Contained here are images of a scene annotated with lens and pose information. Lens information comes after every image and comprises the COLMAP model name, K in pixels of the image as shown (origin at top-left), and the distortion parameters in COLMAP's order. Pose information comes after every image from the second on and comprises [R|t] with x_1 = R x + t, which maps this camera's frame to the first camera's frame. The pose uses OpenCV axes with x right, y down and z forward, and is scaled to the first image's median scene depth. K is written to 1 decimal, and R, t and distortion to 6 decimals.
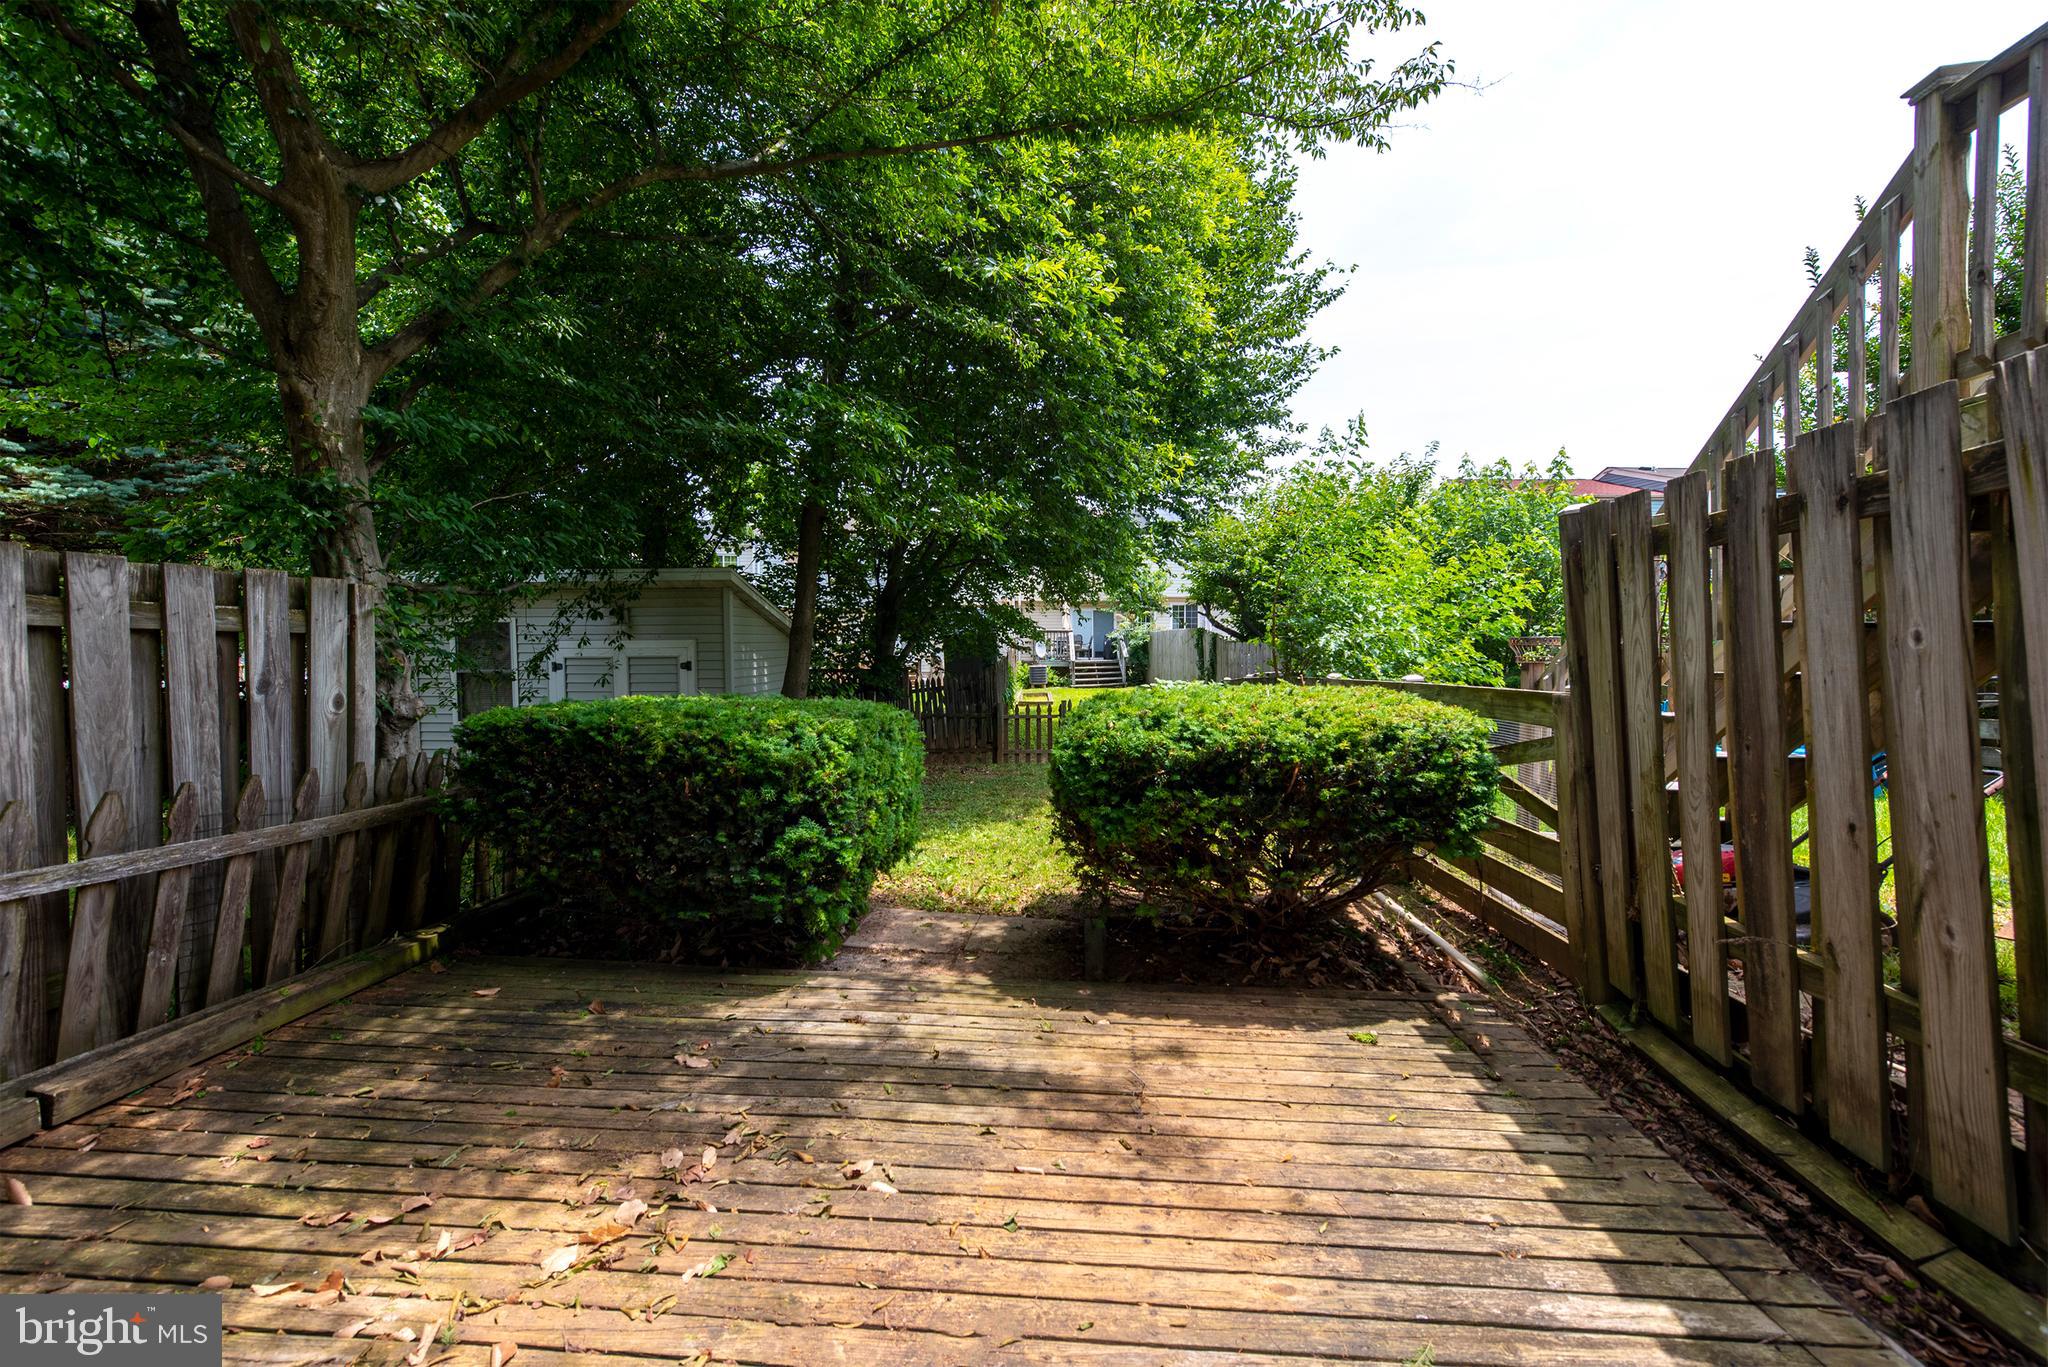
lens RADIAL K [[822.5, 0, 1030.3], [0, 822.5, 685.2], [0, 0, 1]] dist [0.000974, -0.000310]
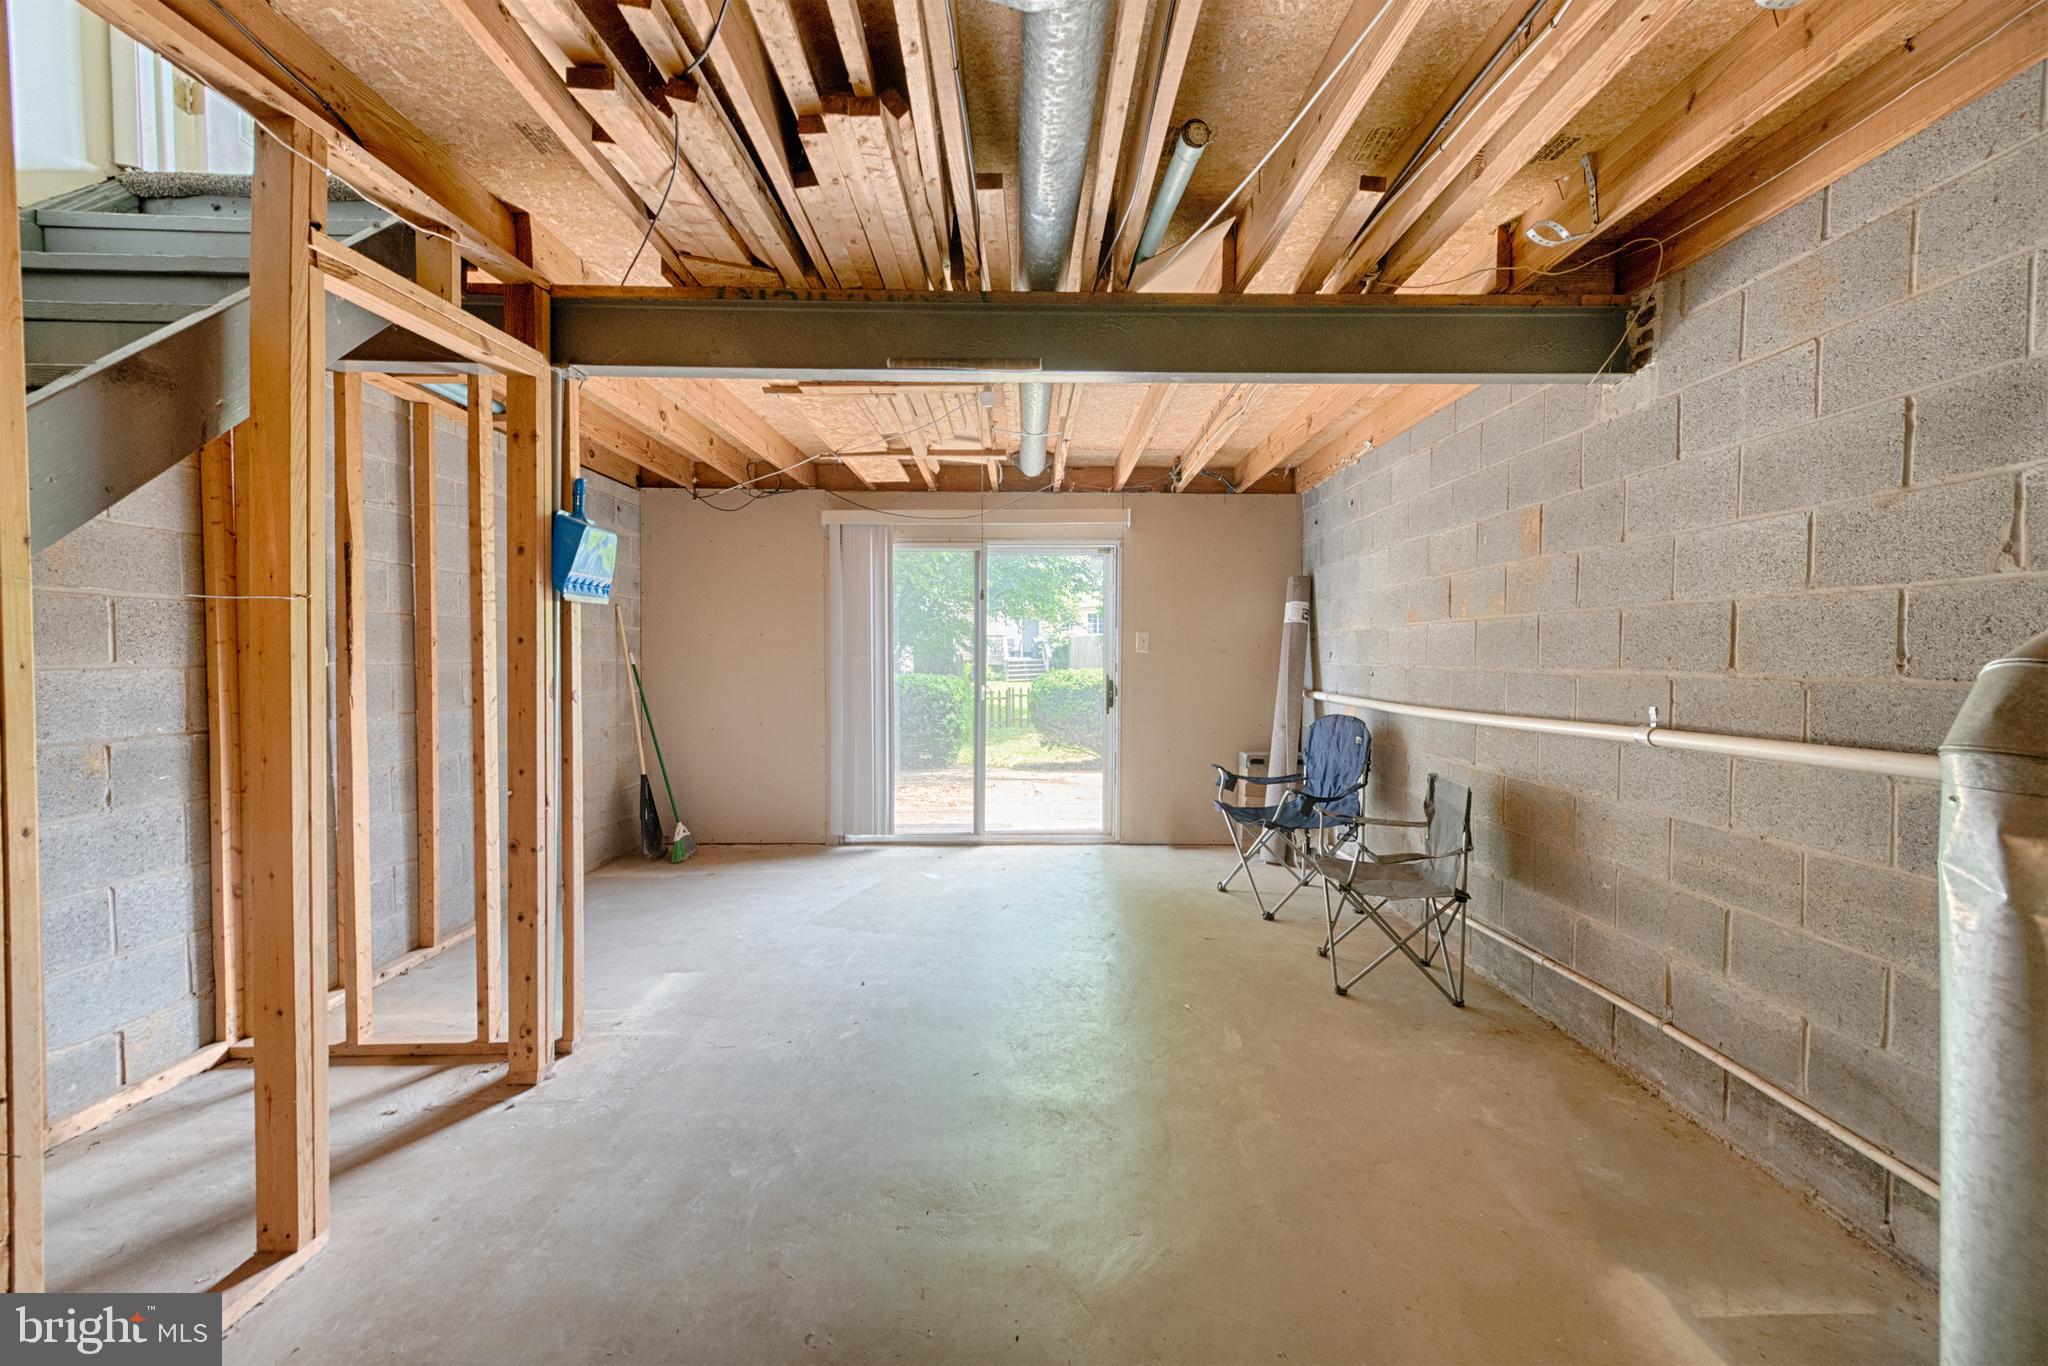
lens RADIAL K [[822.5, 0, 1030.3], [0, 822.5, 684.7], [0, 0, 1]] dist [0.000974, -0.000310]
pose [[0.995349, -0.002588, 0.096305, -0.031017], [0.002584, 0.999997, 0.000167, 0.007197], [-0.096305, 0.000082, 0.995352, -0.223027]]
